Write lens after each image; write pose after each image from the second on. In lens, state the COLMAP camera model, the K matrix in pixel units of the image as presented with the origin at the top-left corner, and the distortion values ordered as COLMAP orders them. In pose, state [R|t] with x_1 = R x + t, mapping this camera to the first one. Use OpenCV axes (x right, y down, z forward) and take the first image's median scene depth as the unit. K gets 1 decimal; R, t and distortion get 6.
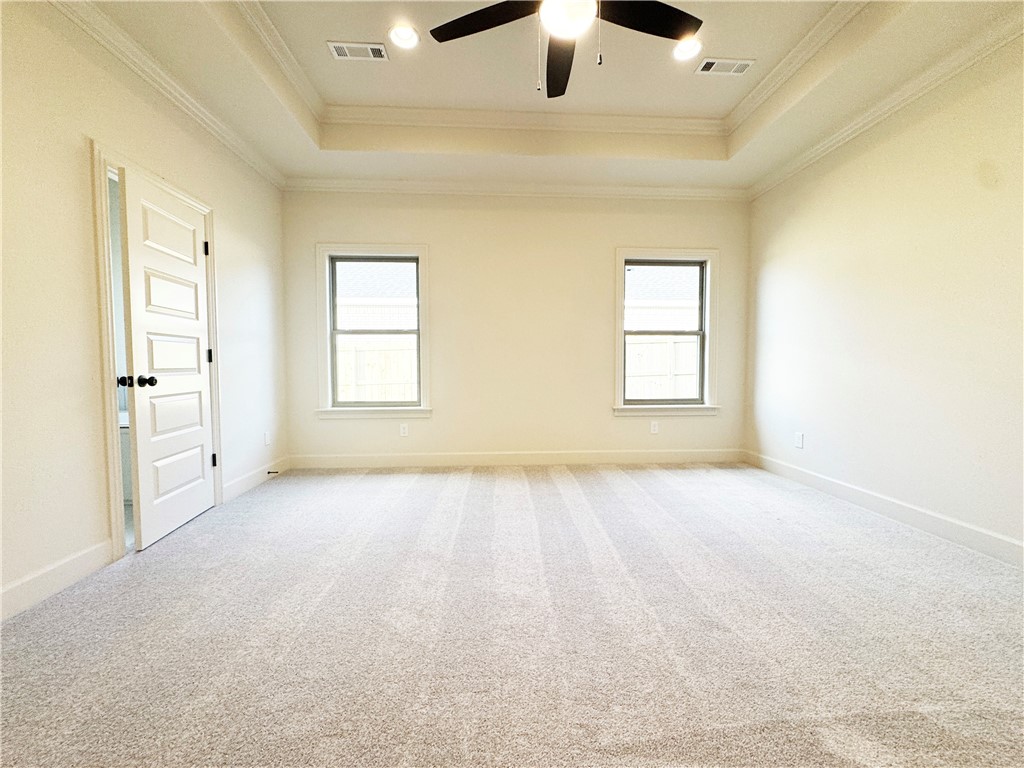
lens RADIAL K [[407.8, 0, 511.9], [0, 407.8, 382.9], [0, 0, 1]] dist [-0.003015, -0.000253]
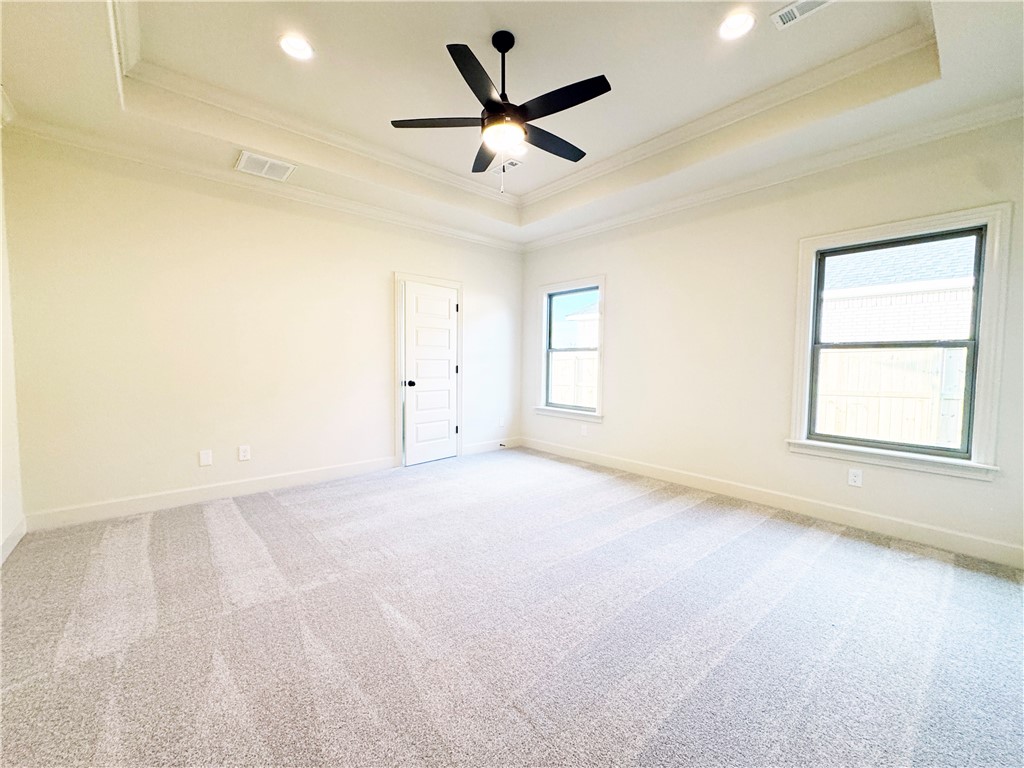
lens RADIAL K [[407.8, 0, 511.9], [0, 407.8, 382.9], [0, 0, 1]] dist [-0.003015, -0.000253]
pose [[0.612431, 0.051780, -0.788826, 0.552792], [-0.050090, 0.998389, 0.026646, -0.047492], [0.788935, 0.023193, 0.614039, 0.083203]]
